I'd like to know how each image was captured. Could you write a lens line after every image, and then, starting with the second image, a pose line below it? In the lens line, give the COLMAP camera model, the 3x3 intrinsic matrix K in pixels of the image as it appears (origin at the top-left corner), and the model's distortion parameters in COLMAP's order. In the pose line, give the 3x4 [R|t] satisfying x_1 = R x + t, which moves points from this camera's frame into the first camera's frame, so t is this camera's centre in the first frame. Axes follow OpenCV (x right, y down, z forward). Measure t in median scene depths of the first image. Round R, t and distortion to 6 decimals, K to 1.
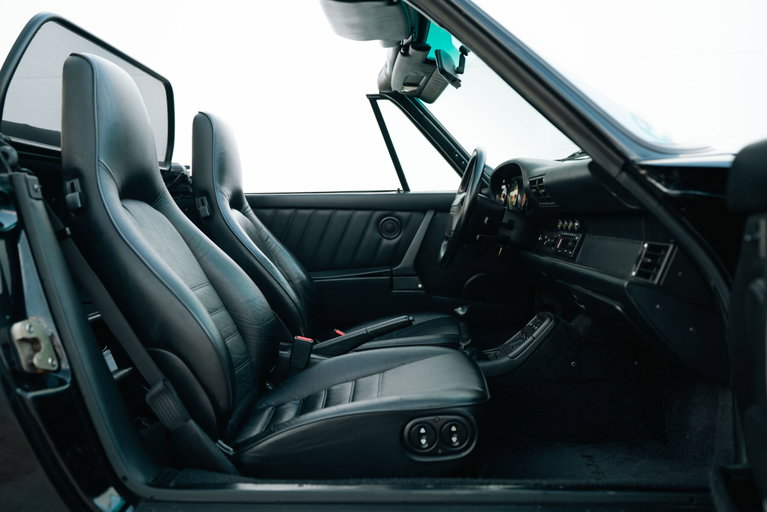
lens RADIAL K [[646.7, 0, 383.5], [0, 646.7, 256.0], [0, 0, 1]] dist [0.005590, 0.004272]
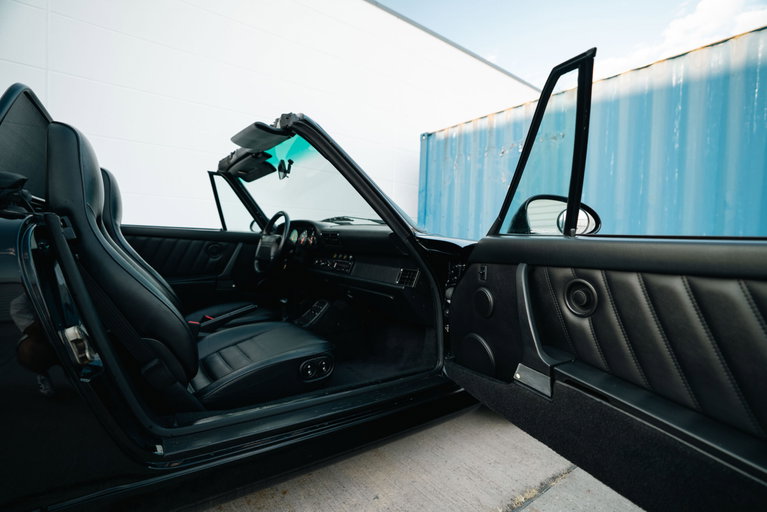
lens RADIAL K [[352.8, 0, 383.5], [0, 352.8, 256.0], [0, 0, 1]] dist [-0.068110, 0.024345]
pose [[0.791608, 0.028845, 0.610347, -0.268119], [-0.015935, 0.999520, -0.026569, -0.020352], [-0.610821, 0.011306, 0.791688, 0.033461]]
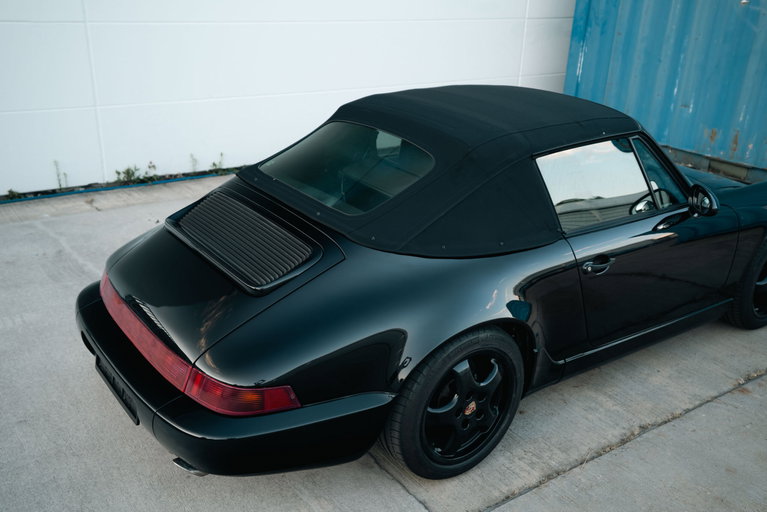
lens RADIAL K [[732.2, 0, 380.4], [0, 732.2, 255.9], [0, 0, 1]] dist [0.057571, 0.063289]
pose [[0.795541, -0.172445, 0.580842, -1.764854], [-0.022286, 0.949667, 0.312468, -0.583665], [-0.605490, -0.261525, 0.751656, -0.512073]]
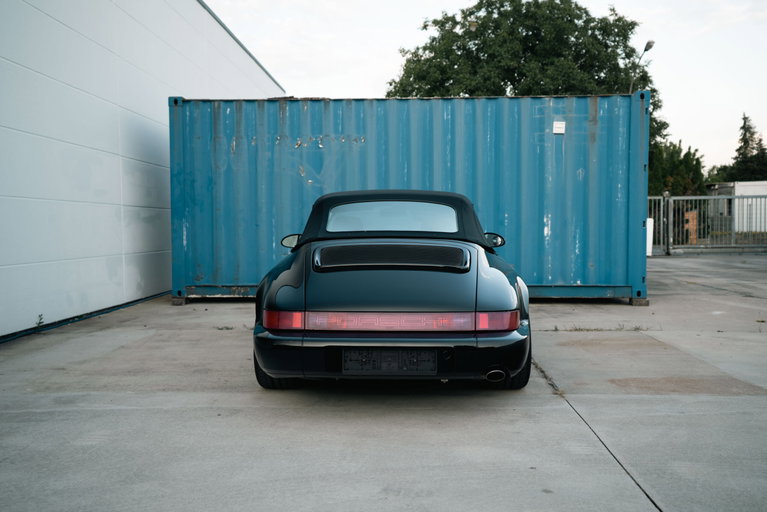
lens RADIAL K [[734.0, 0, 383.5], [0, 734.0, 256.0], [0, 0, 1]] dist [0.064327, 0.033032]
pose [[0.010659, -0.014909, 0.999832, -3.494471], [0.067475, 0.997621, 0.014156, -0.124662], [-0.997664, 0.067313, 0.011639, 1.007281]]
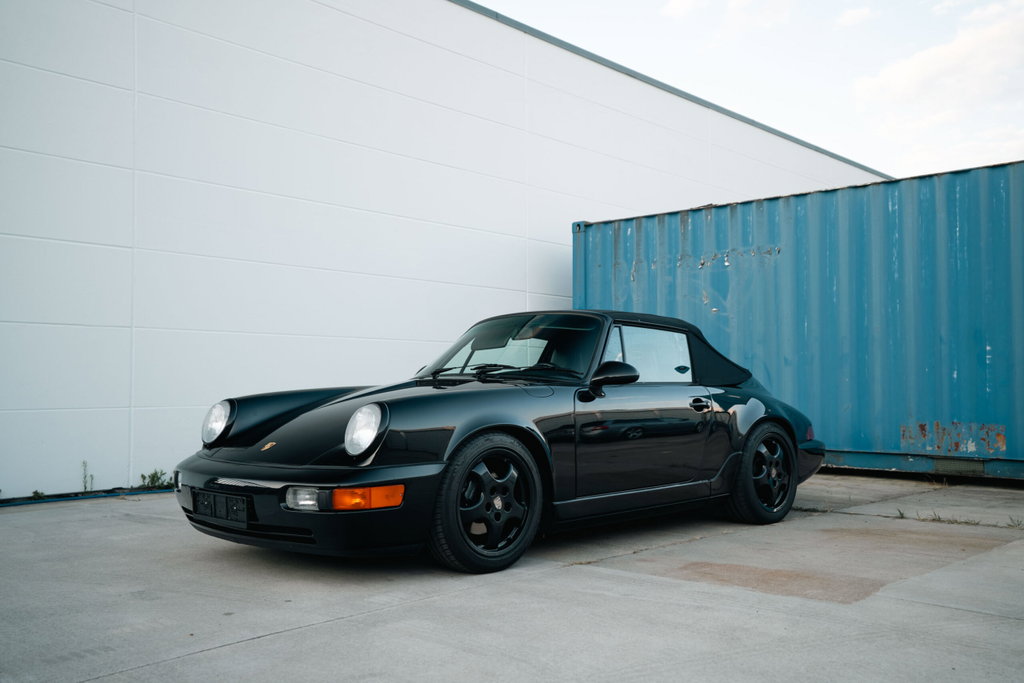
lens RADIAL K [[980.0, 0, 512.0], [0, 980.0, 341.5], [0, 0, 1]] dist [0.064327, 0.033032]
pose [[0.647955, 0.061250, 0.759212, -3.070067], [0.031650, 0.993735, -0.107183, 0.125635], [-0.761020, 0.093478, 0.641958, -1.247203]]
